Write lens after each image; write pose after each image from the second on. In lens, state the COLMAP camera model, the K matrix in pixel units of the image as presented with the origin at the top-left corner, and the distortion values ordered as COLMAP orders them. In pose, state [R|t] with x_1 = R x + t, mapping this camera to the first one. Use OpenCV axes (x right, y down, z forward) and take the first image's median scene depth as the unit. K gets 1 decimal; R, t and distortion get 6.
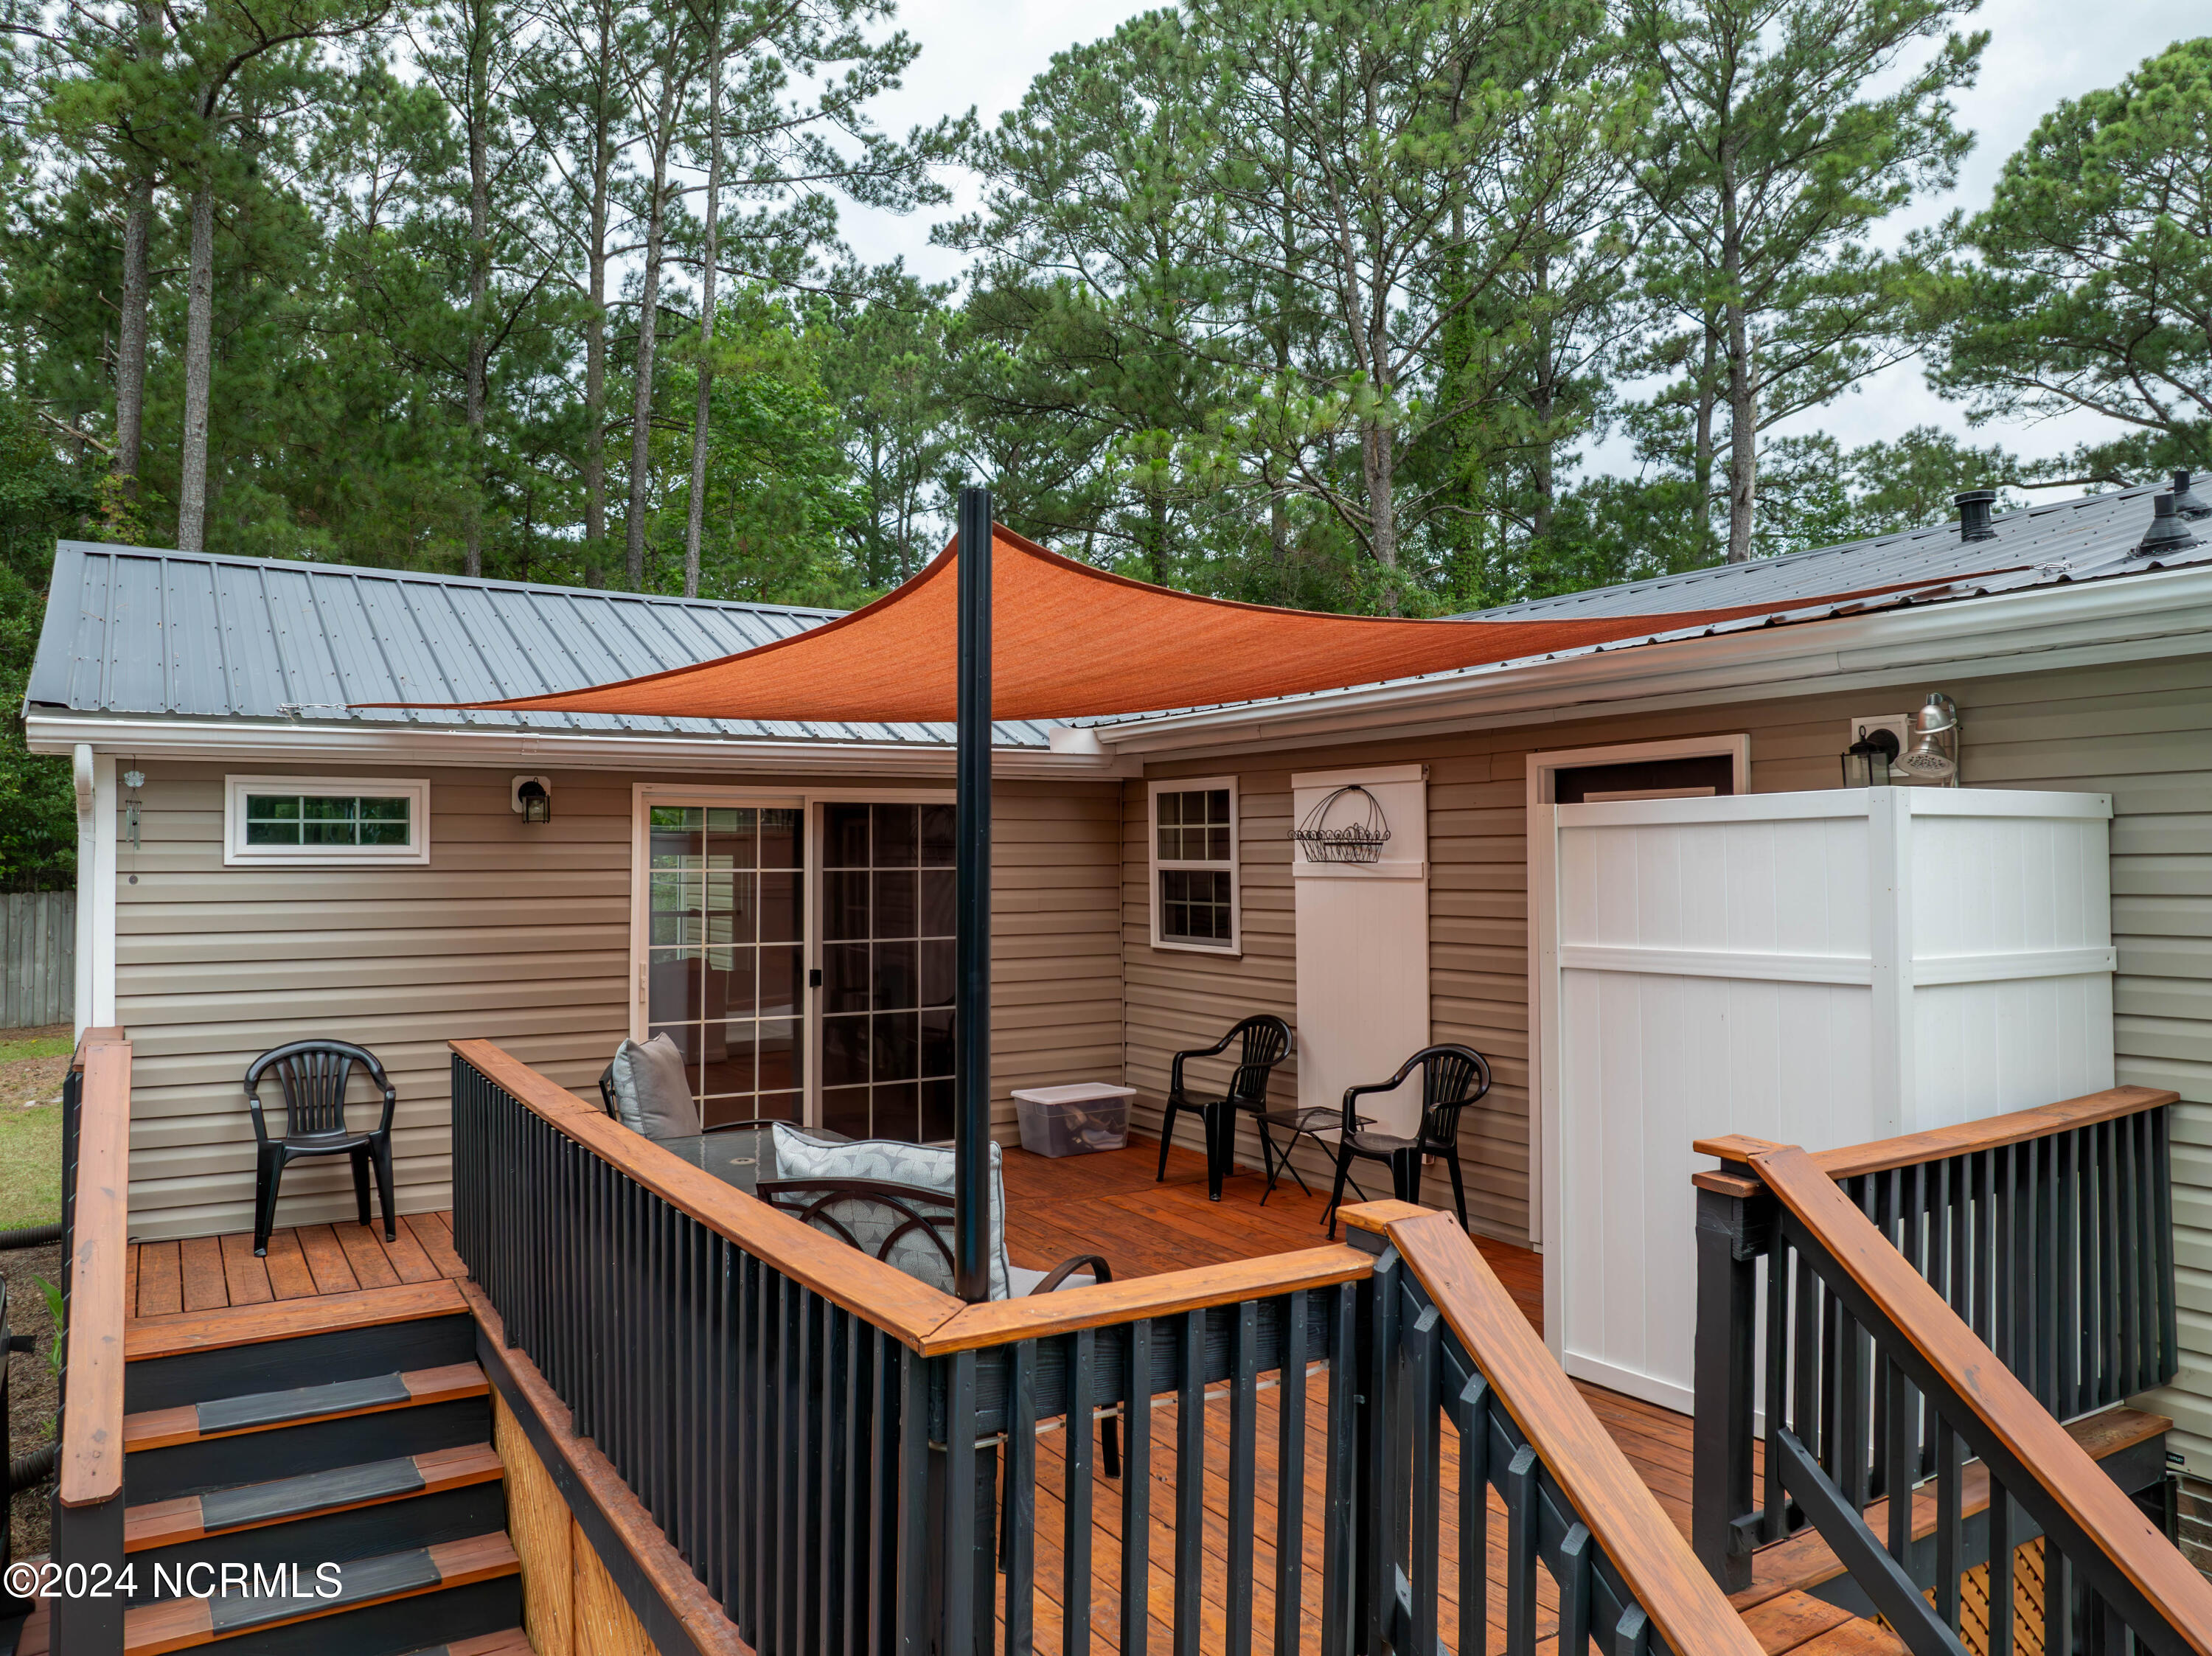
lens RADIAL K [[1561.3, 0, 1113.9], [0, 1561.3, 818.6], [0, 0, 1]] dist [-0.023918, -0.030844]
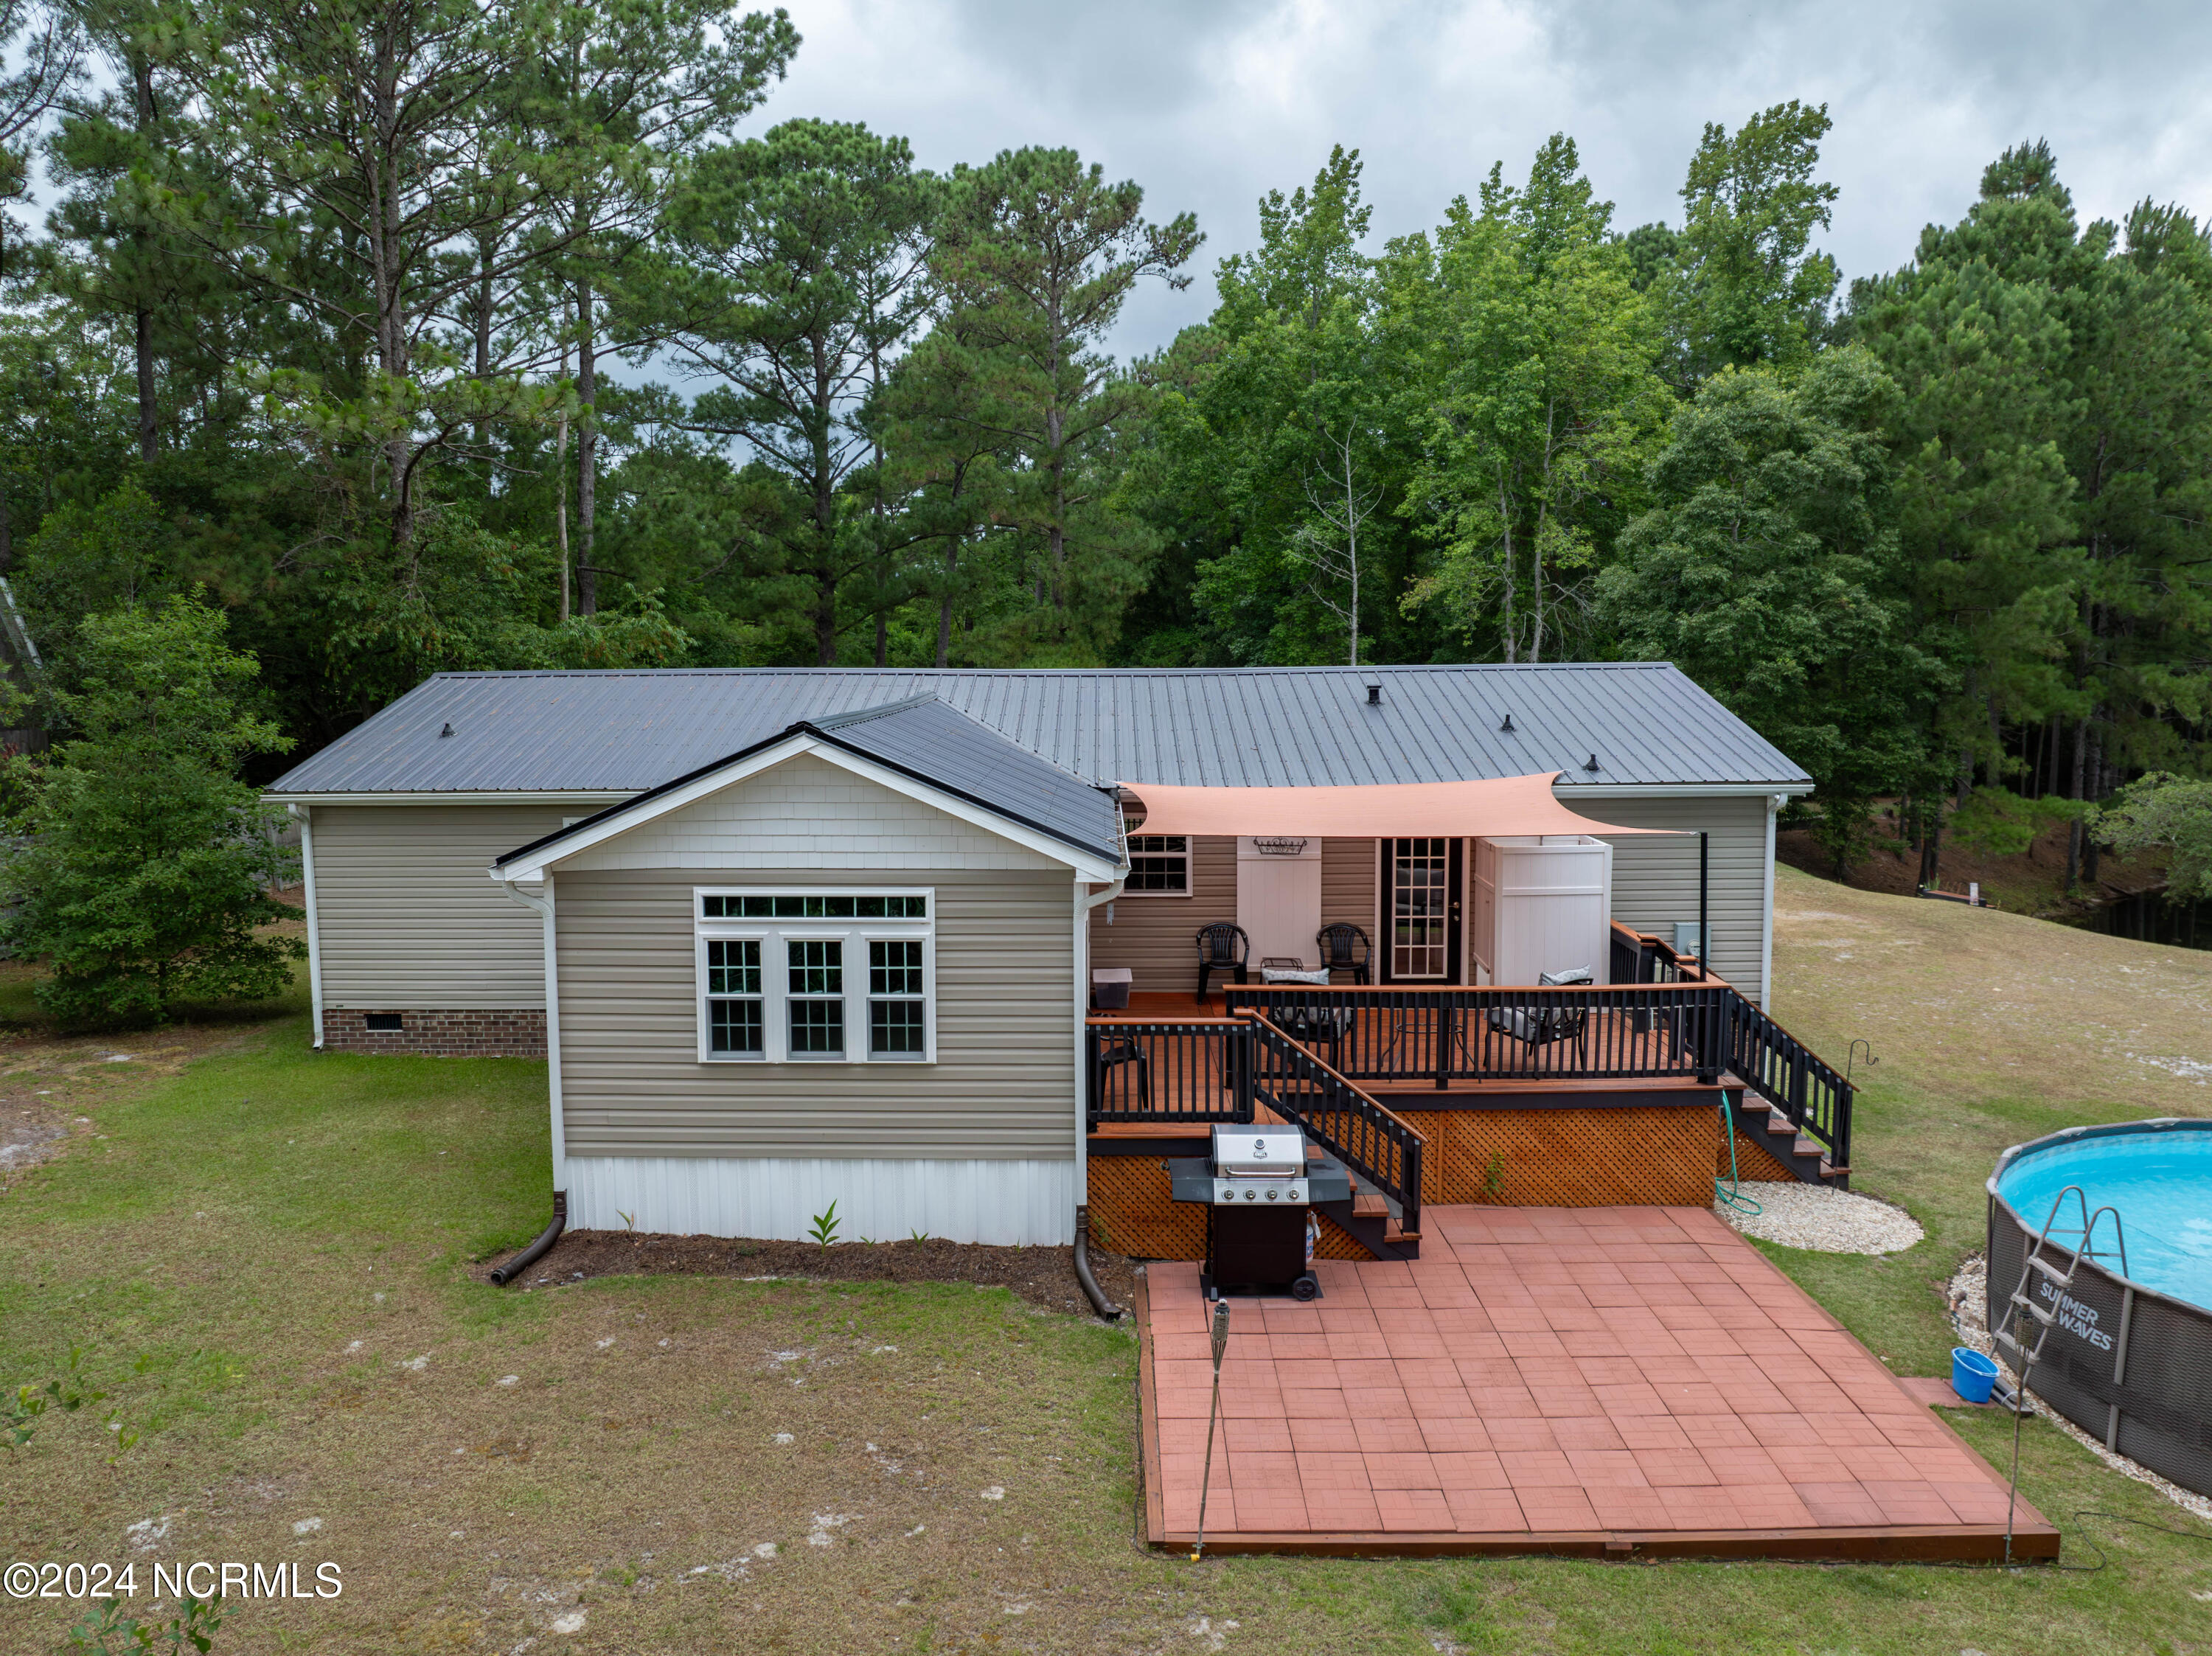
lens RADIAL K [[1561.3, 0, 1113.9], [0, 1561.3, 818.6], [0, 0, 1]] dist [-0.023918, -0.030844]
pose [[0.528830, -0.089108, 0.844037, -1.622936], [-0.017383, 0.993127, 0.115740, -0.241558], [-0.848550, -0.075879, 0.523646, -0.014802]]
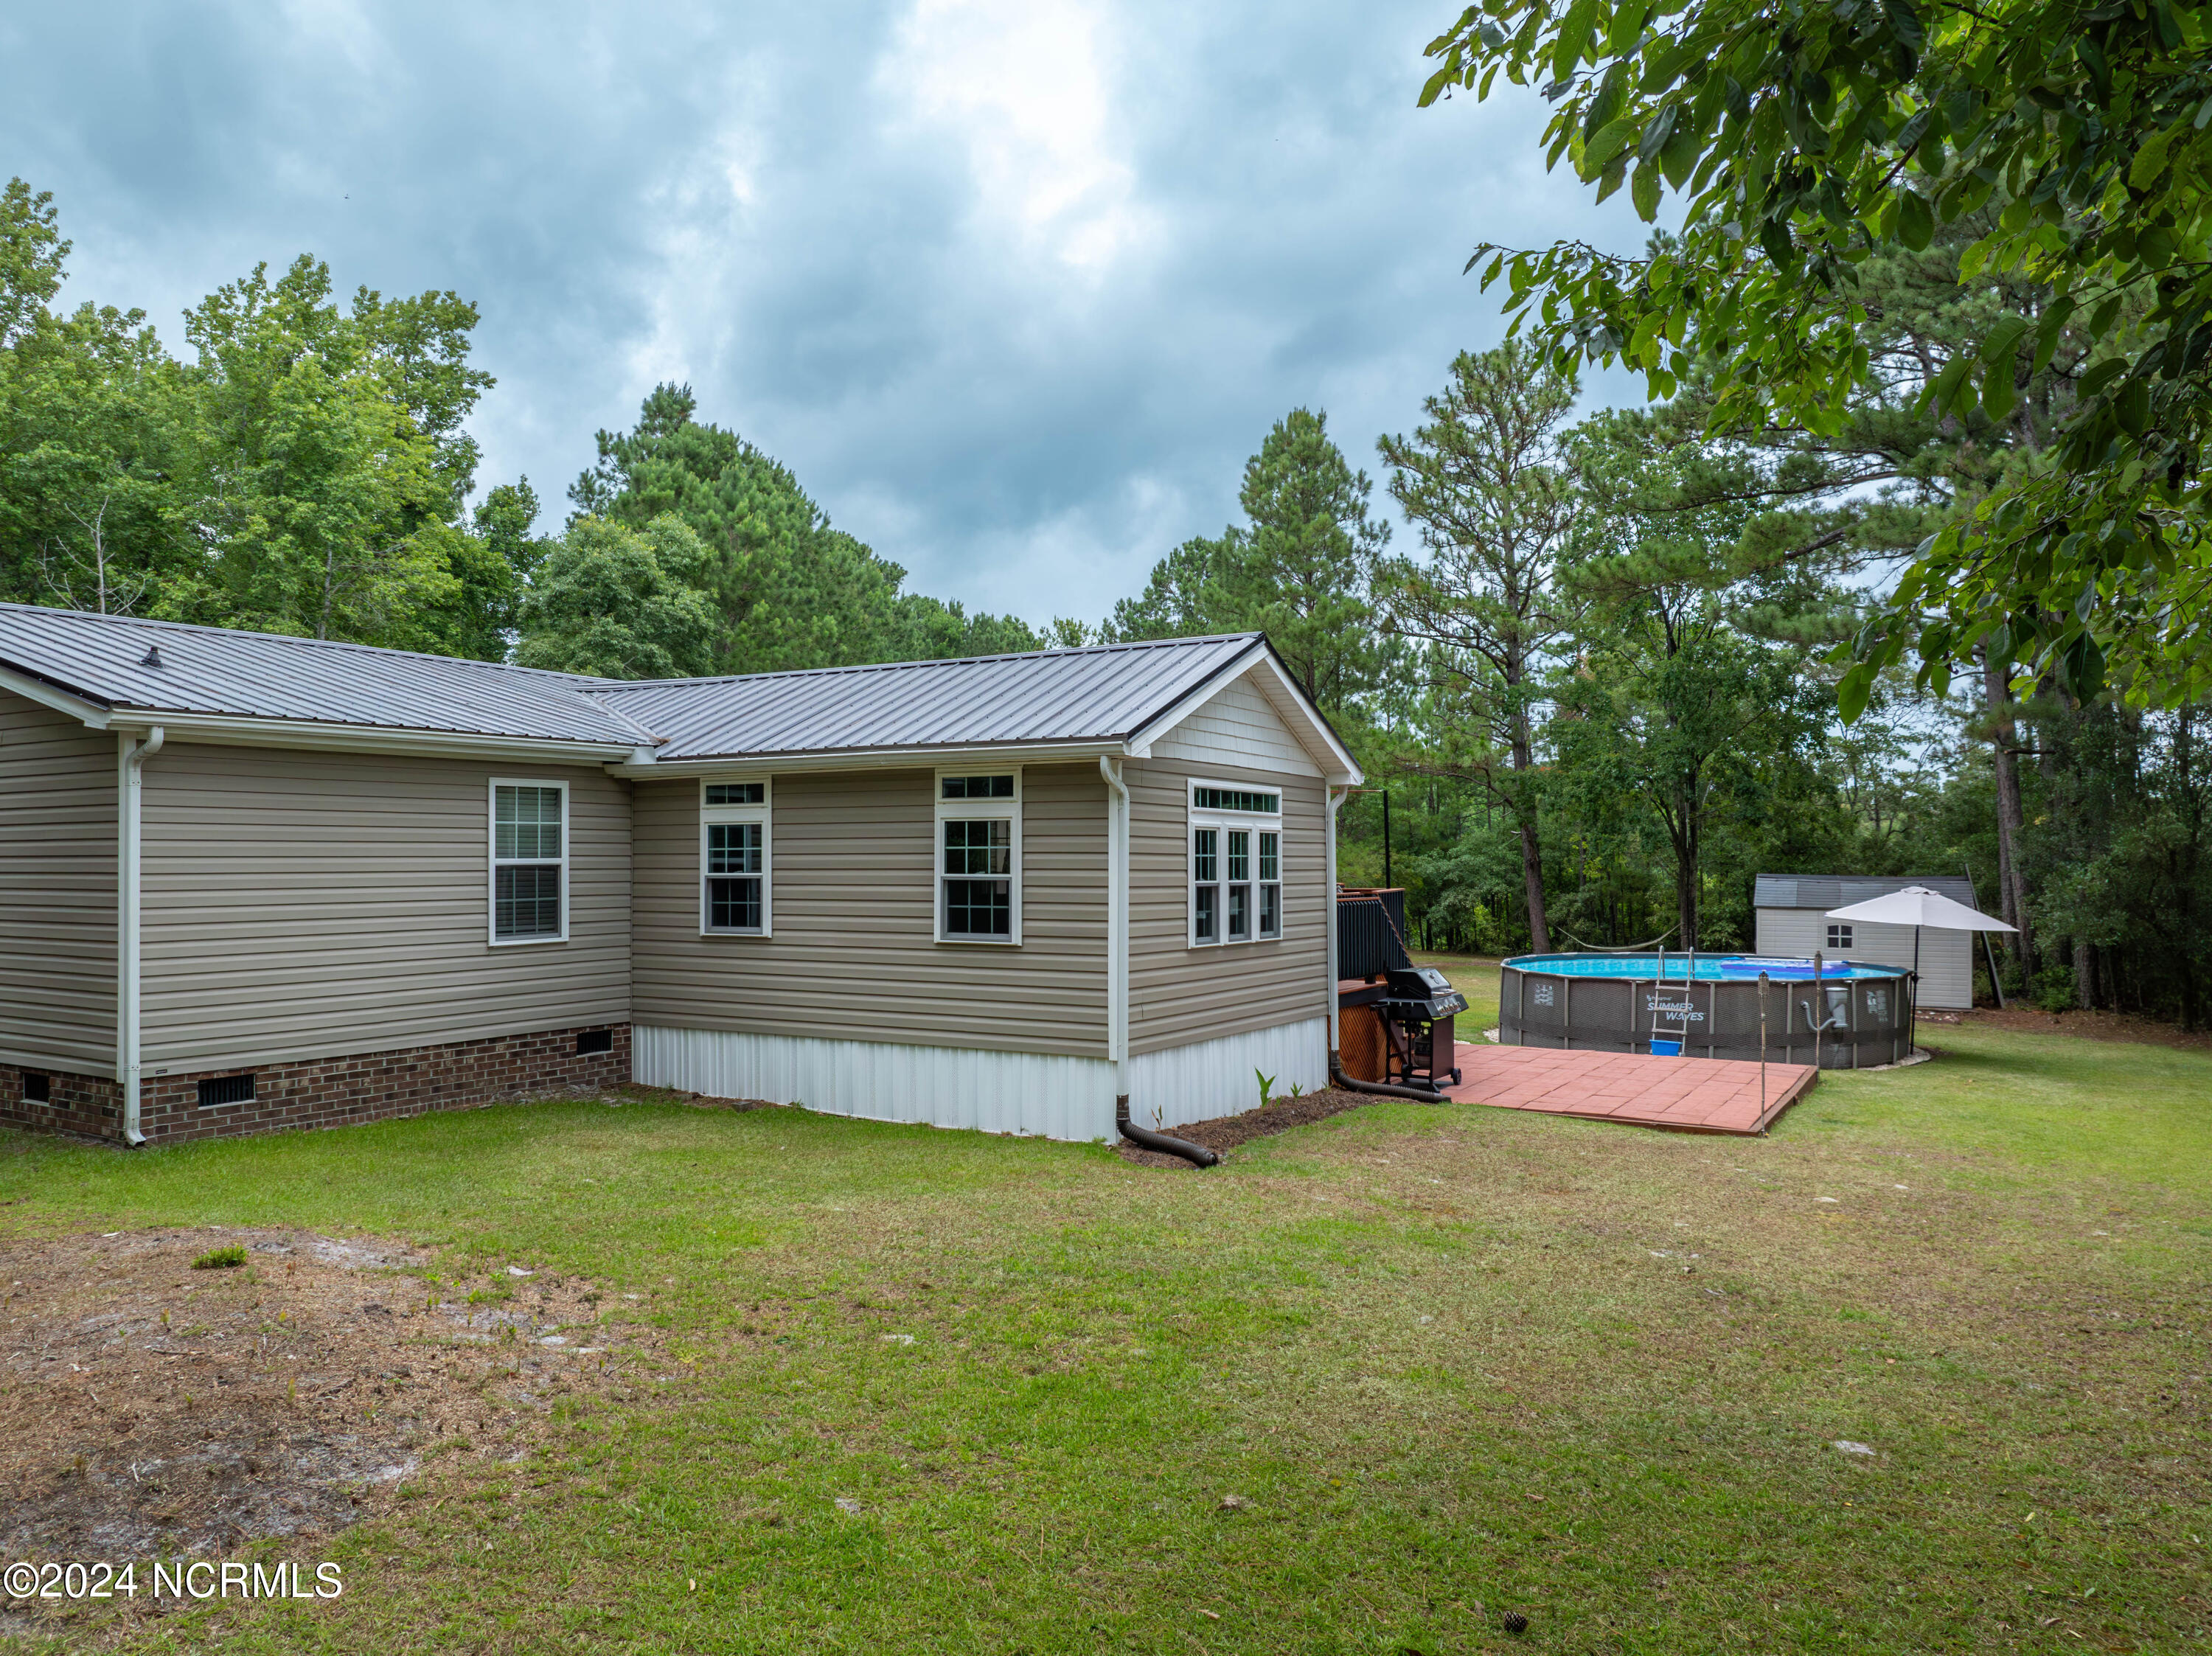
lens RADIAL K [[1537.4, 0, 1077.5], [0, 1537.4, 829.1], [0, 0, 1]] dist [-0.002994, -0.001470]
pose [[-0.451731, 0.017636, 0.891980, -1.892047], [-0.018354, 0.999409, -0.029055, 0.076174], [-0.891965, -0.029497, -0.451140, 1.758079]]
